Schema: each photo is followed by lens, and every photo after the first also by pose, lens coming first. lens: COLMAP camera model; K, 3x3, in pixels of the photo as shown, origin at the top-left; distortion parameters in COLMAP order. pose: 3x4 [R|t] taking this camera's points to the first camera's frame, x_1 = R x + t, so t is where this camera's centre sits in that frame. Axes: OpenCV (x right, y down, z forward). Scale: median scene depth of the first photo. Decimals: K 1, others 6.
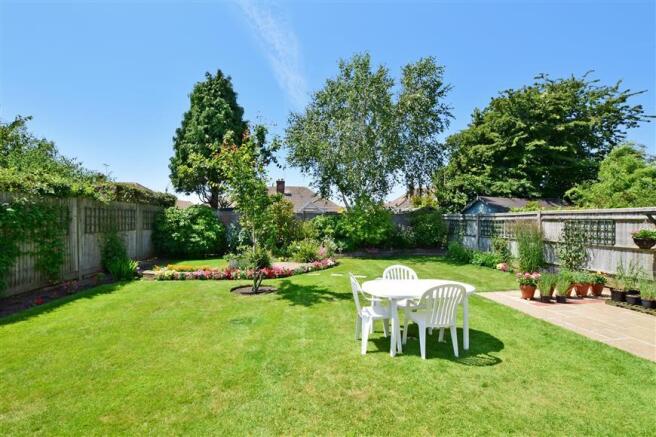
lens RADIAL K [[290.3, 0, 331.1], [0, 290.3, 221.4], [0, 0, 1]] dist [-0.036566, 0.005396]
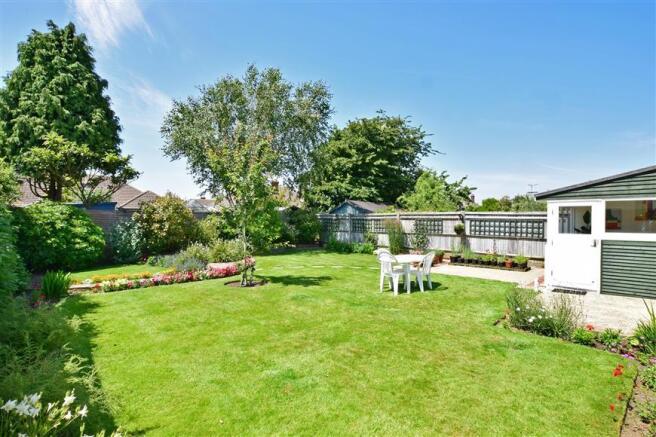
lens RADIAL K [[323.3, 0, 331.6], [0, 323.3, 221.8], [0, 0, 1]] dist [-0.022917, -0.000360]
pose [[0.804883, -0.011897, 0.593314, -0.421693], [0.007011, 0.999920, 0.010539, -0.007504], [-0.593392, -0.004323, 0.804902, -0.114161]]
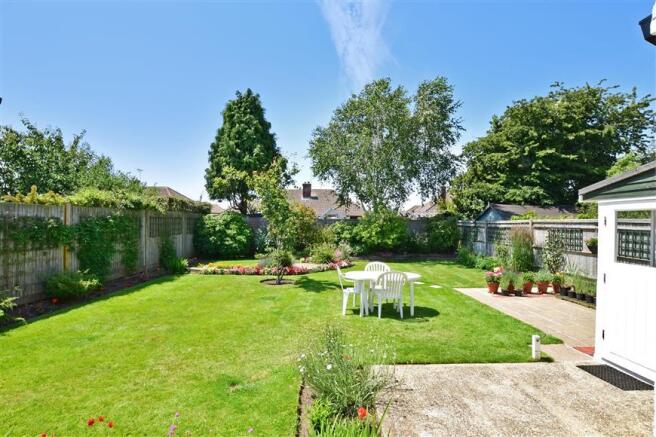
lens RADIAL K [[323.3, 0, 333.2], [0, 323.3, 218.0], [0, 0, 1]] dist [-0.022917, -0.000360]
pose [[0.995091, 0.002229, -0.098938, 0.070069], [-0.004131, 0.999811, -0.019023, -0.012514], [0.098877, 0.019339, 0.994912, -0.237974]]
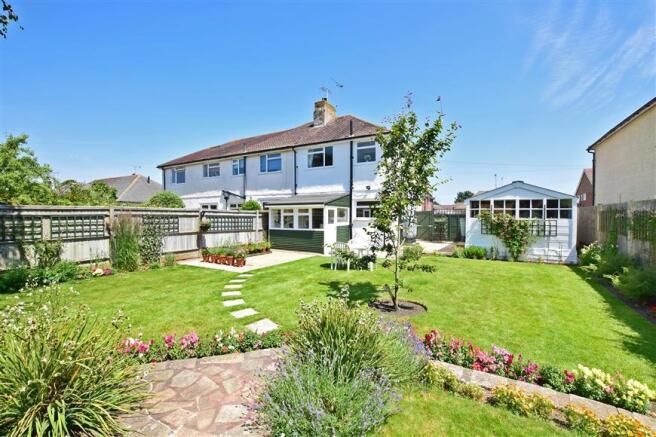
lens RADIAL K [[290.3, 0, 327.9], [0, 290.3, 221.9], [0, 0, 1]] dist [-0.036566, 0.005396]
pose [[-0.769171, -0.012880, 0.638913, -0.358459], [-0.000108, 0.999799, 0.020025, -0.001147], [-0.639043, 0.015334, -0.769018, 0.980693]]
